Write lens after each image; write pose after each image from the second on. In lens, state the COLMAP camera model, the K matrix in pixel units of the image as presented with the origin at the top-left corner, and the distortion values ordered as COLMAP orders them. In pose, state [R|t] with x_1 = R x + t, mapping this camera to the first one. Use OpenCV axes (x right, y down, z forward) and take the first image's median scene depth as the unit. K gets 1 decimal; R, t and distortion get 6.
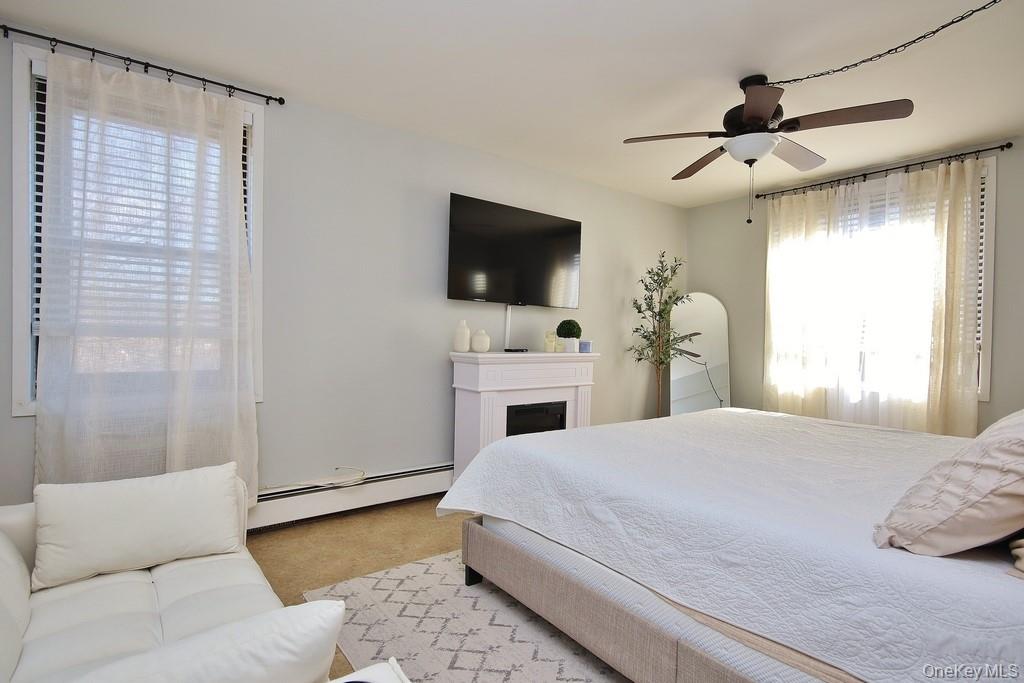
lens RADIAL K [[525.8, 0, 513.7], [0, 525.8, 342.9], [0, 0, 1]] dist [0.015180, -0.005878]
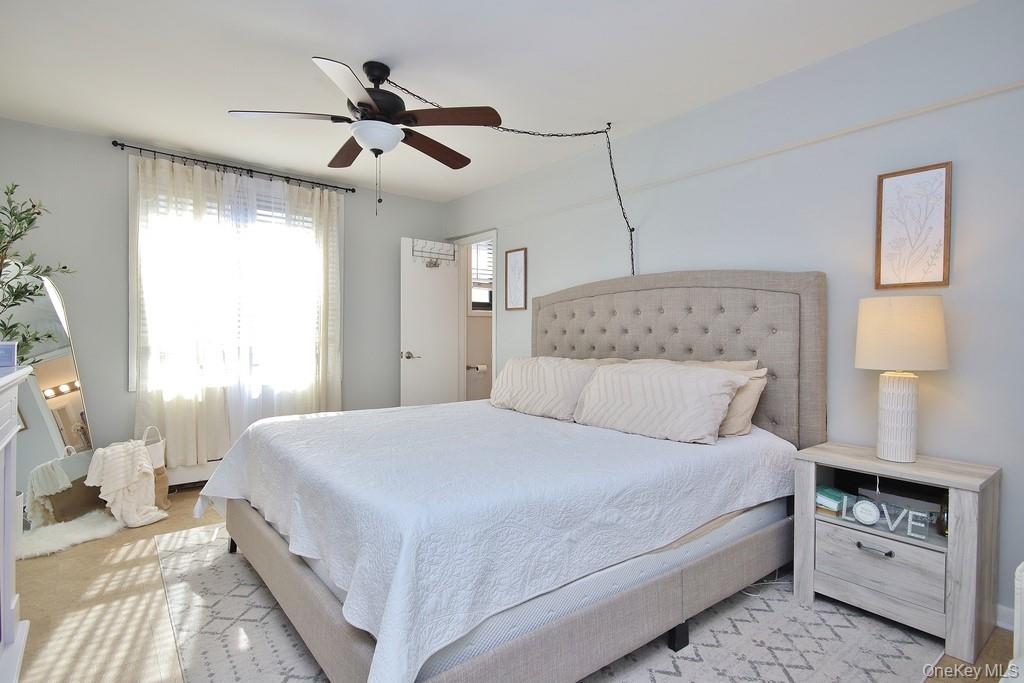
lens RADIAL K [[525.8, 0, 513.1], [0, 525.8, 339.9], [0, 0, 1]] dist [0.015180, -0.005878]
pose [[-0.042028, -0.017340, 0.998966, -0.385874], [0.006714, 0.999822, 0.017637, -0.012010], [-0.999094, 0.007448, -0.041904, 0.583281]]
